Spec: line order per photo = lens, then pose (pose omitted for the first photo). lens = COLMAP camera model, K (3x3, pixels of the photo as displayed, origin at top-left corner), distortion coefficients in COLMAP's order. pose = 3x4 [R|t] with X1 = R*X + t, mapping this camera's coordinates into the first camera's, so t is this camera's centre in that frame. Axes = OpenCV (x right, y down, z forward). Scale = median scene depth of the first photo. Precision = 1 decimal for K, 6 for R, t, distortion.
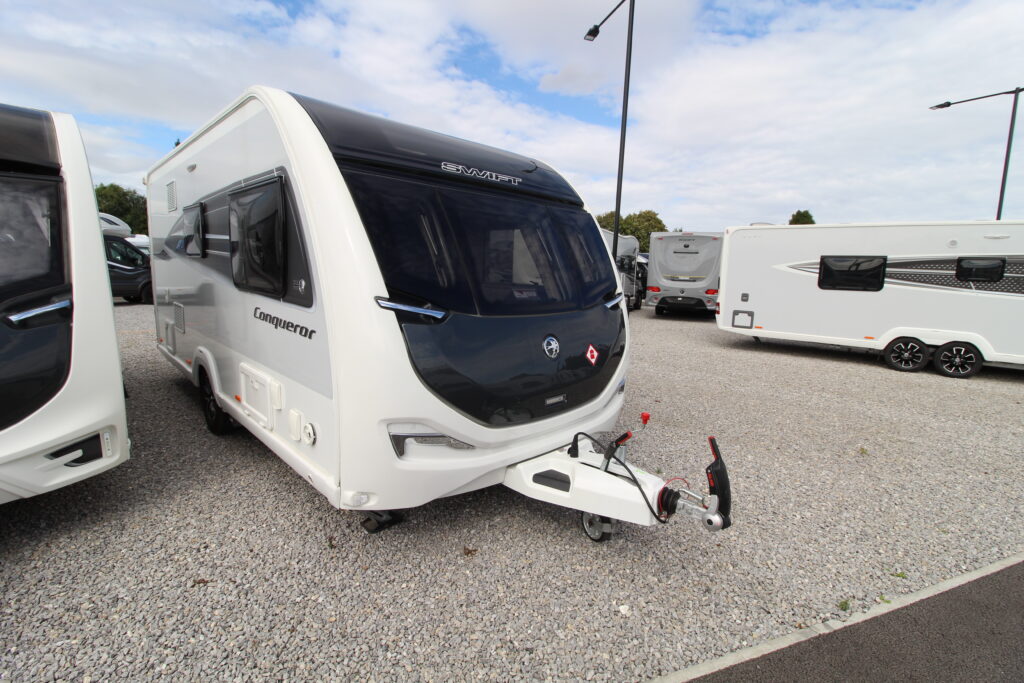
lens RADIAL K [[473.8, 0, 516.7], [0, 473.8, 339.7], [0, 0, 1]] dist [-0.002857, -0.010915]
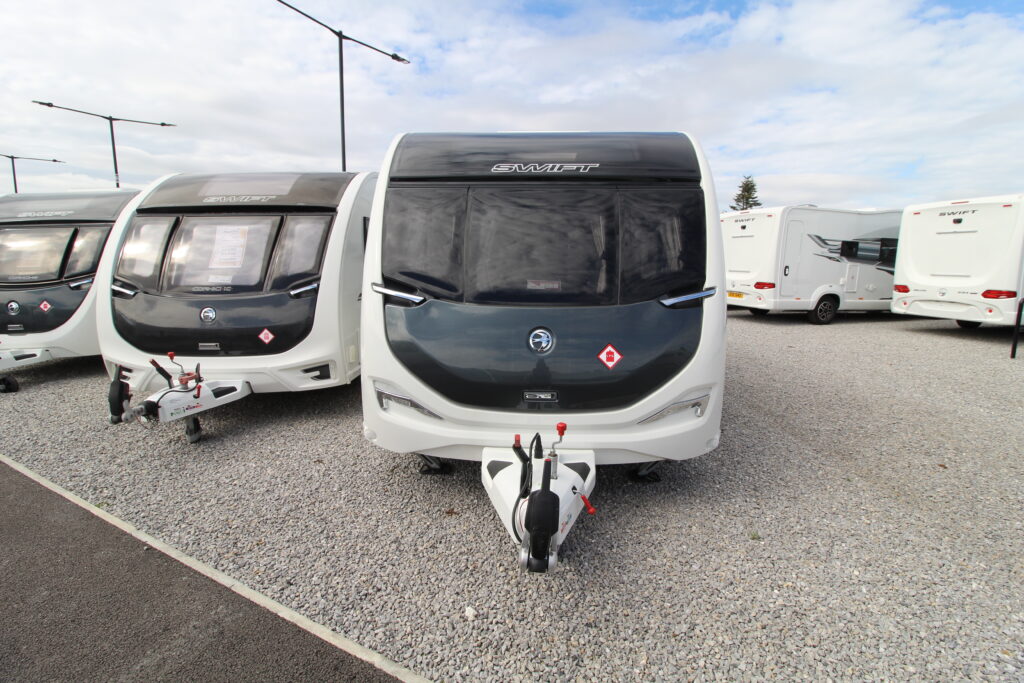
lens RADIAL K [[473.8, 0, 517.7], [0, 473.8, 338.0], [0, 0, 1]] dist [-0.002857, -0.010915]
pose [[0.672494, 0.093665, -0.734152, 0.830827], [-0.095692, 0.994637, 0.039244, -0.024806], [0.733890, 0.043861, 0.677850, 0.352151]]
